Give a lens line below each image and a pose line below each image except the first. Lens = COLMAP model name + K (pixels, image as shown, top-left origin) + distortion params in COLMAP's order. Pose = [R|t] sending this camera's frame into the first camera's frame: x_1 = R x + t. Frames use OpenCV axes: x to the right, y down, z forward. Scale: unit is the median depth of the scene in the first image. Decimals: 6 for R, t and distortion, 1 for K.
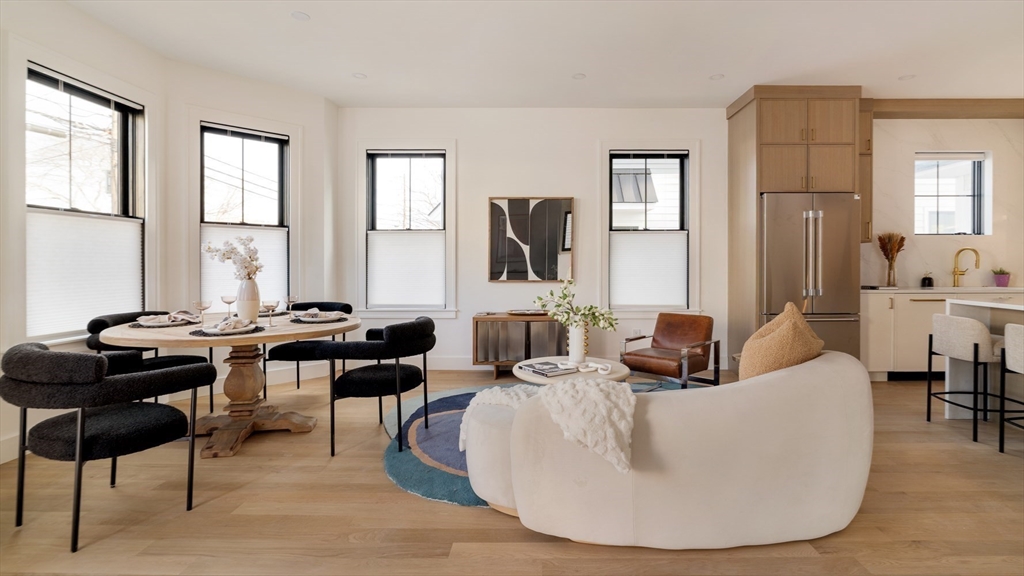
lens RADIAL K [[489.4, 0, 515.2], [0, 489.4, 268.1], [0, 0, 1]] dist [-0.001372, -0.000120]
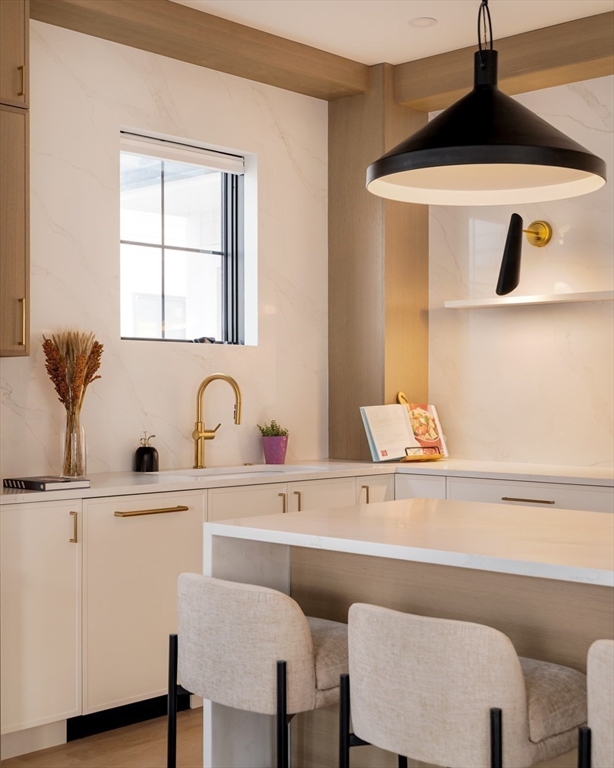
lens RADIAL K [[1141.8, 0, 307.0], [0, 1141.8, 384.0], [0, 0, 1]] dist [-0.001520, 0.085704]
pose [[0.649351, 0.005967, 0.760465, 0.239630], [0.009254, 0.999833, -0.015747, -0.018149], [-0.760432, 0.017263, 0.649188, 0.320942]]
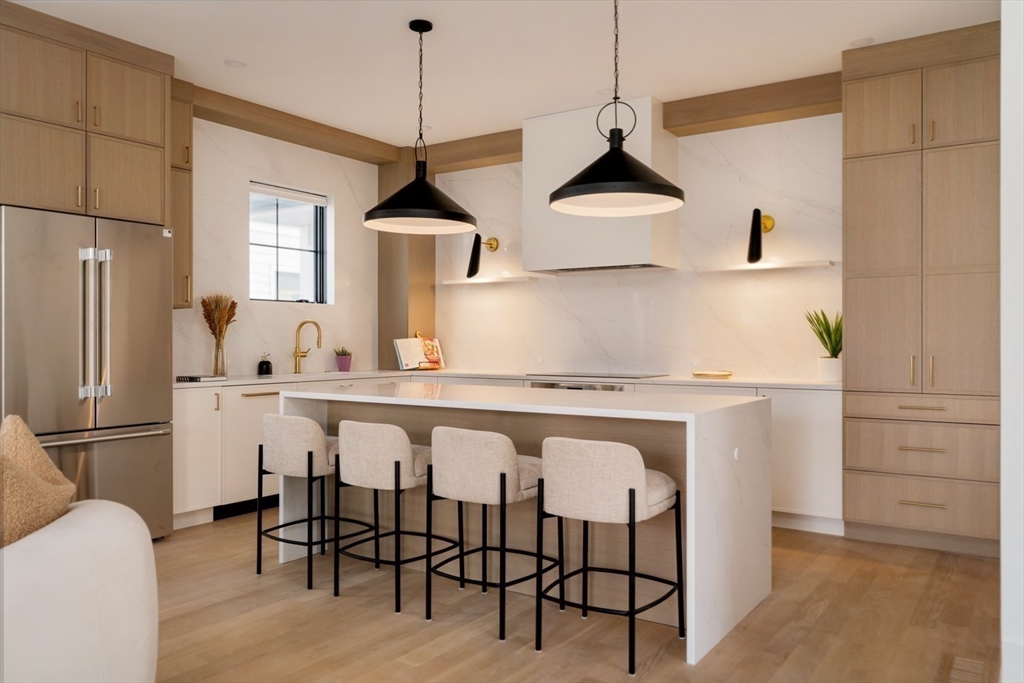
lens RADIAL K [[794.1, 0, 559.7], [0, 794.1, 338.3], [0, 0, 1]] dist [0.000760, -0.000137]
pose [[0.510870, 0.005149, 0.859642, 0.086791], [0.008867, 0.999897, -0.011258, 0.002859], [-0.859612, 0.013374, 0.510772, 0.059656]]
